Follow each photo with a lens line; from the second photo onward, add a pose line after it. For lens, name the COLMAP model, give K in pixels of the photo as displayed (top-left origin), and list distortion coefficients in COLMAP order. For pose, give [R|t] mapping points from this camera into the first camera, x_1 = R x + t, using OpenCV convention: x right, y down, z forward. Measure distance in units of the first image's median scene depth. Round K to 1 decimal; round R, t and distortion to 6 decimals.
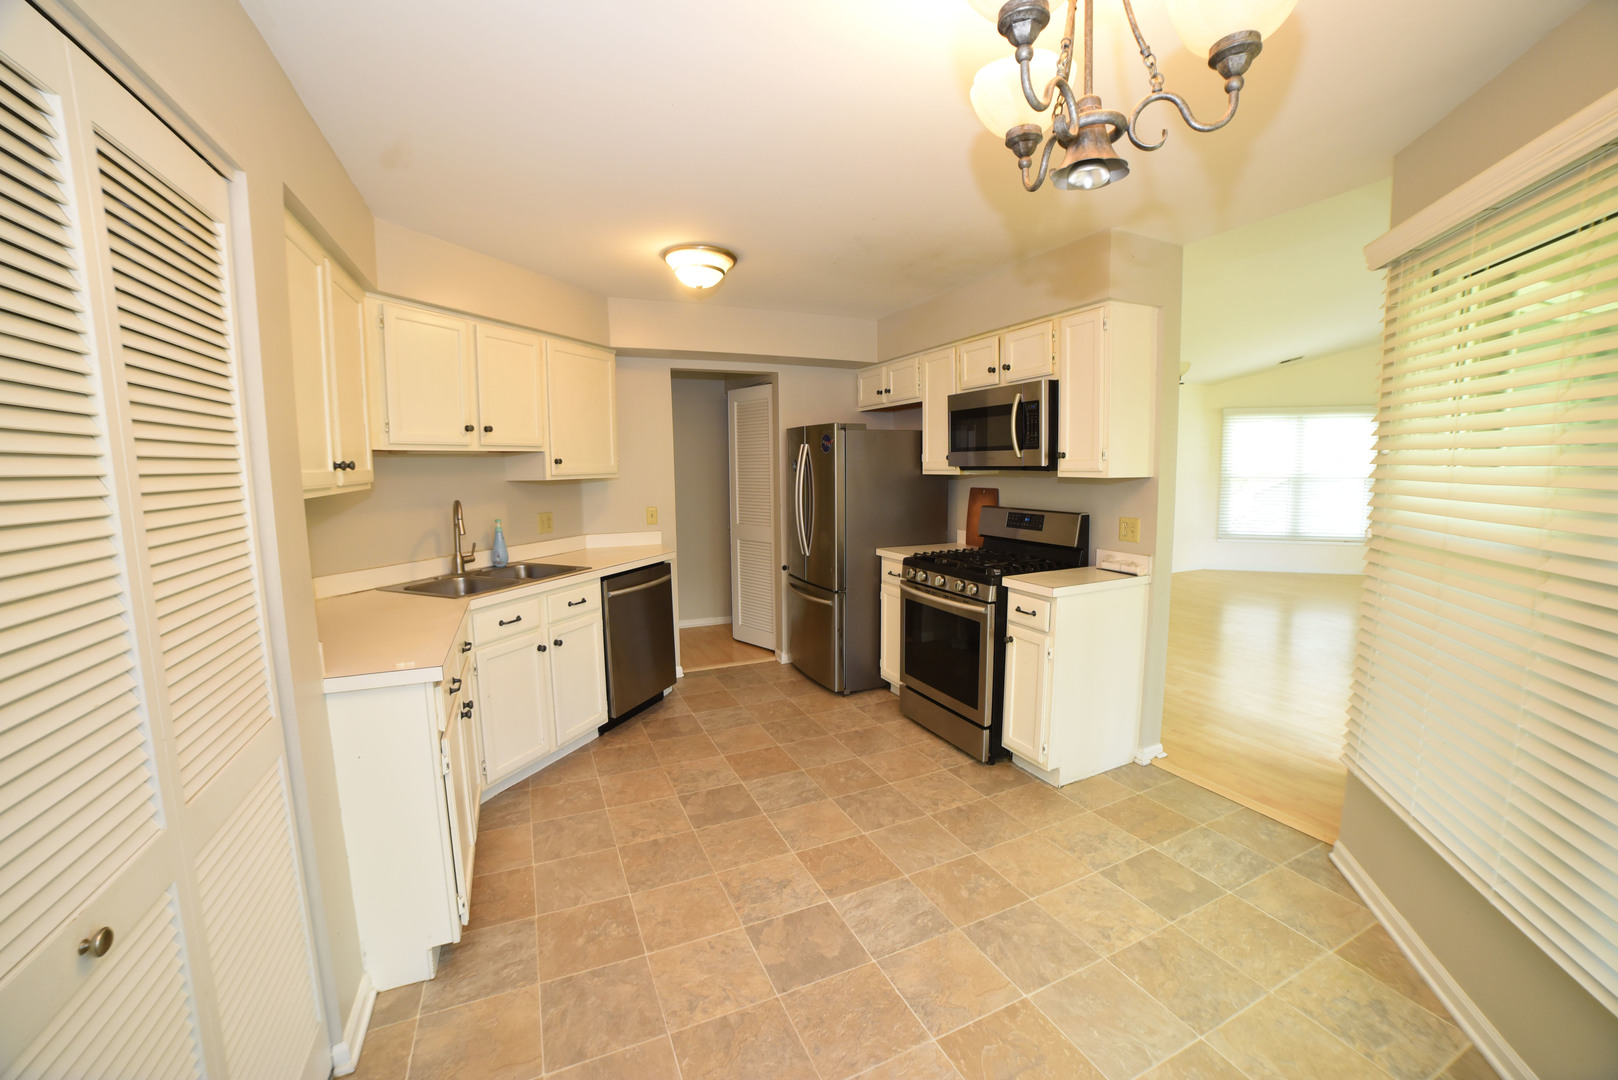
lens RADIAL K [[639.4, 0, 801.0], [0, 639.4, 538.2], [0, 0, 1]] dist [-0.055076, 0.005662]
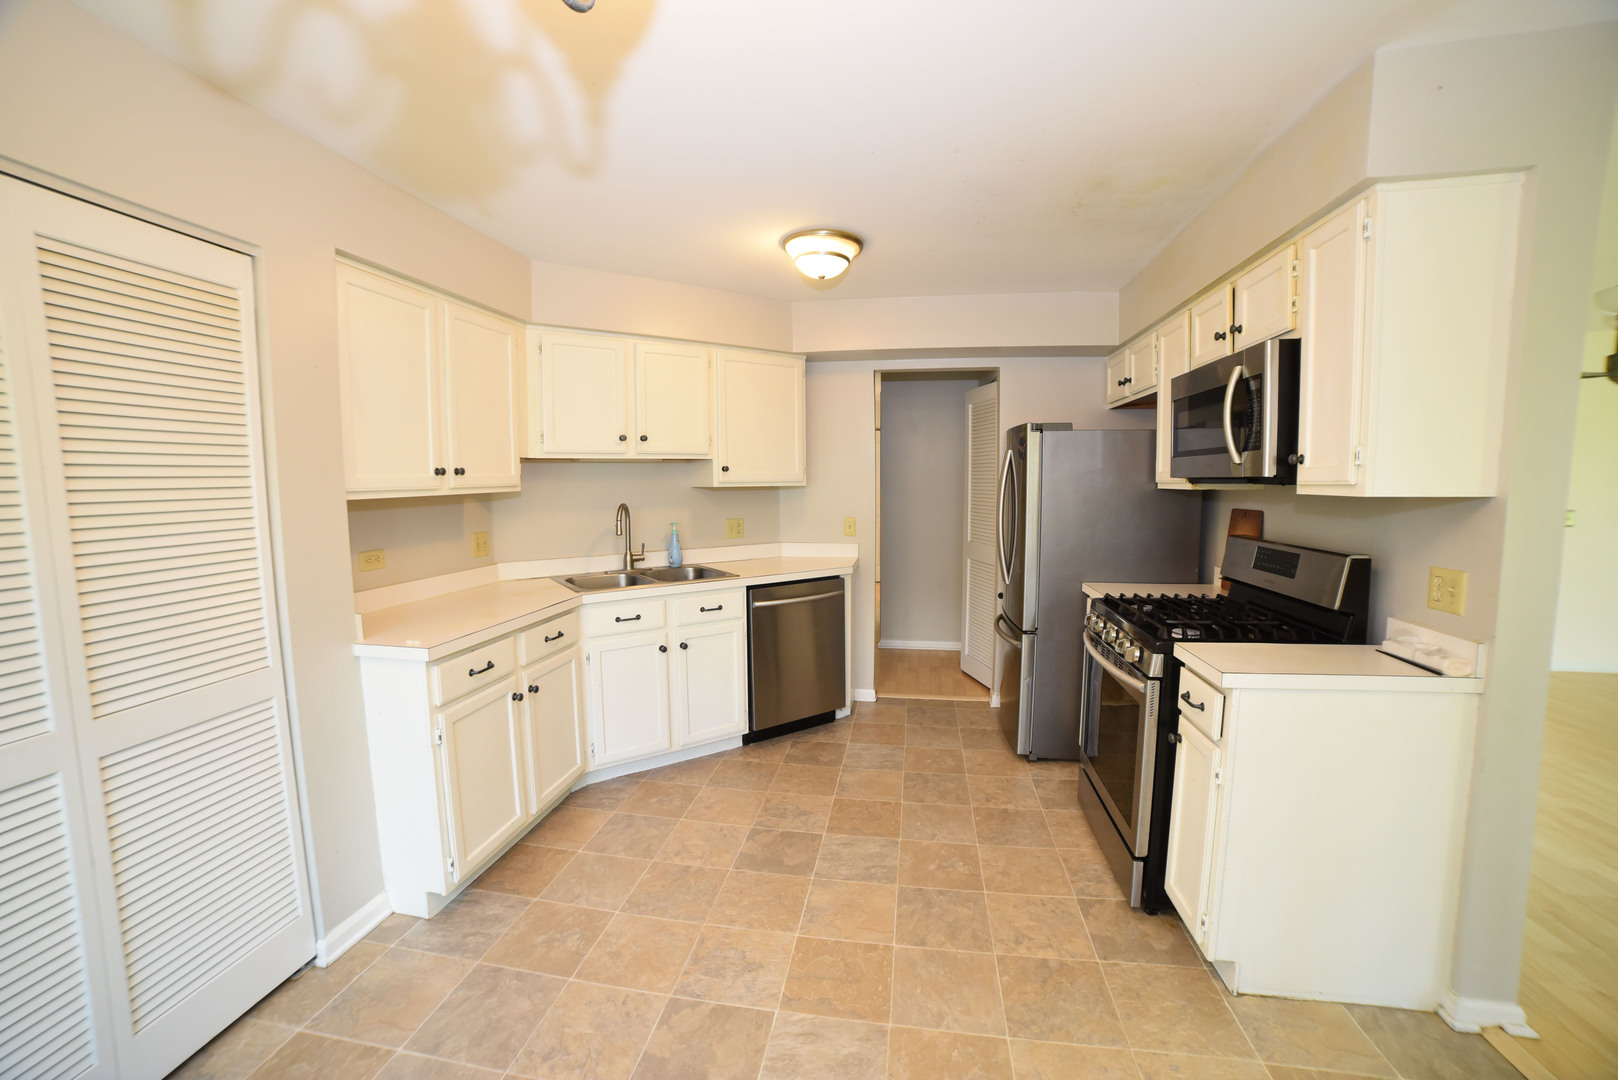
lens RADIAL K [[639.4, 0, 810.5], [0, 639.4, 540.5], [0, 0, 1]] dist [-0.055076, 0.005662]
pose [[0.841179, 0.059123, -0.537515, 0.334145], [-0.066683, 0.997760, 0.005391, -0.023381], [0.536630, 0.031308, 0.843237, 0.234117]]
